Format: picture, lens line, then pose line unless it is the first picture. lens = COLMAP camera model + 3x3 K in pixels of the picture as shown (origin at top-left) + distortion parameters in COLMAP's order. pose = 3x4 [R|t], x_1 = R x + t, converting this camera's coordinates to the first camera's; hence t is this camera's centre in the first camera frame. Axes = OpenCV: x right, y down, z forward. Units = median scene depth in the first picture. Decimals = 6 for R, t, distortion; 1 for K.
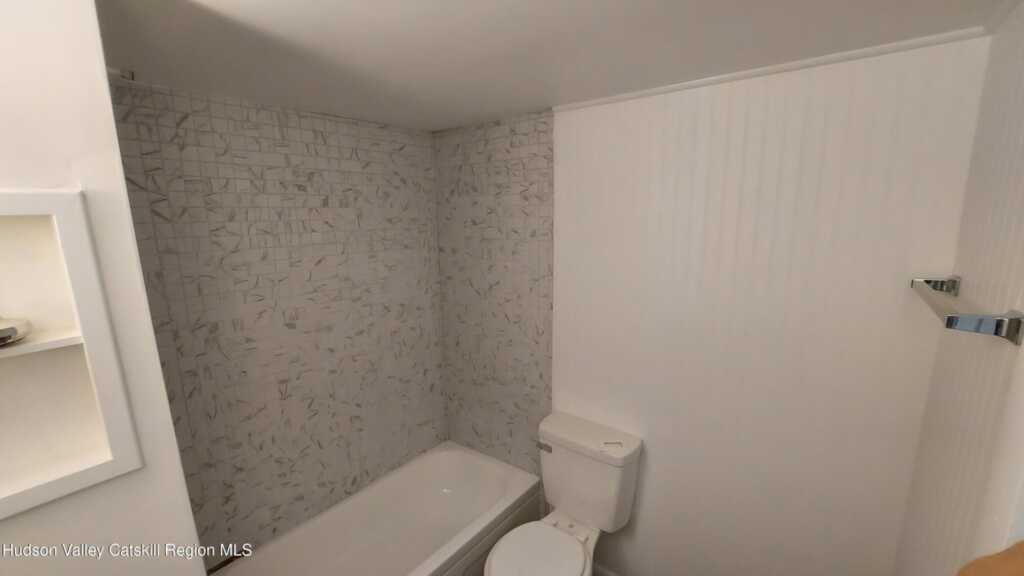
lens RADIAL K [[409.1, 0, 512.6], [0, 409.1, 294.5], [0, 0, 1]] dist [-0.017580, 0.001572]
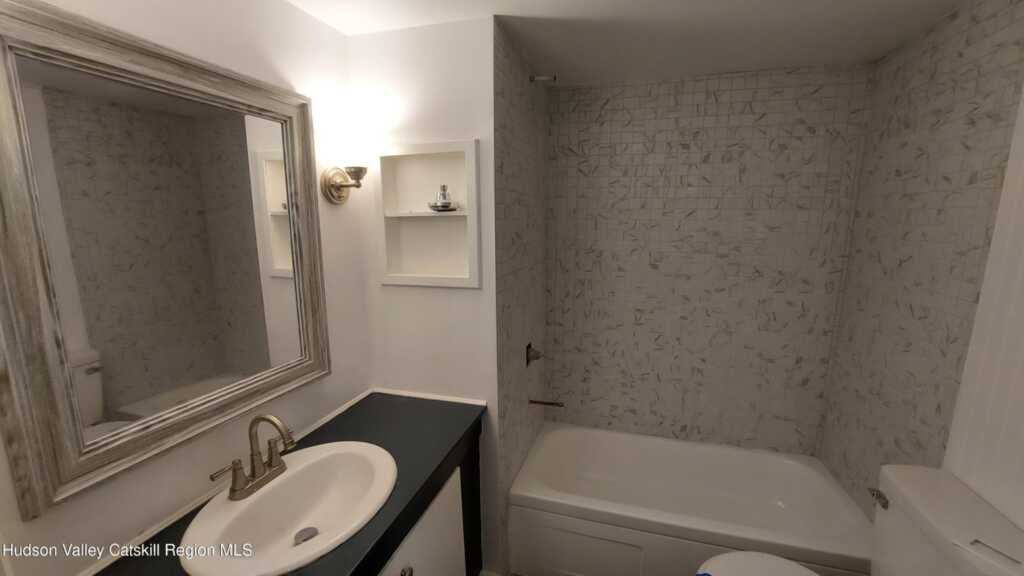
lens RADIAL K [[409.1, 0, 518.3], [0, 409.1, 284.6], [0, 0, 1]] dist [-0.017580, 0.001572]
pose [[0.396436, 0.174072, -0.901409, 0.349445], [-0.183825, 0.977027, 0.107829, 0.068910], [0.899470, 0.122954, 0.419327, 0.145628]]
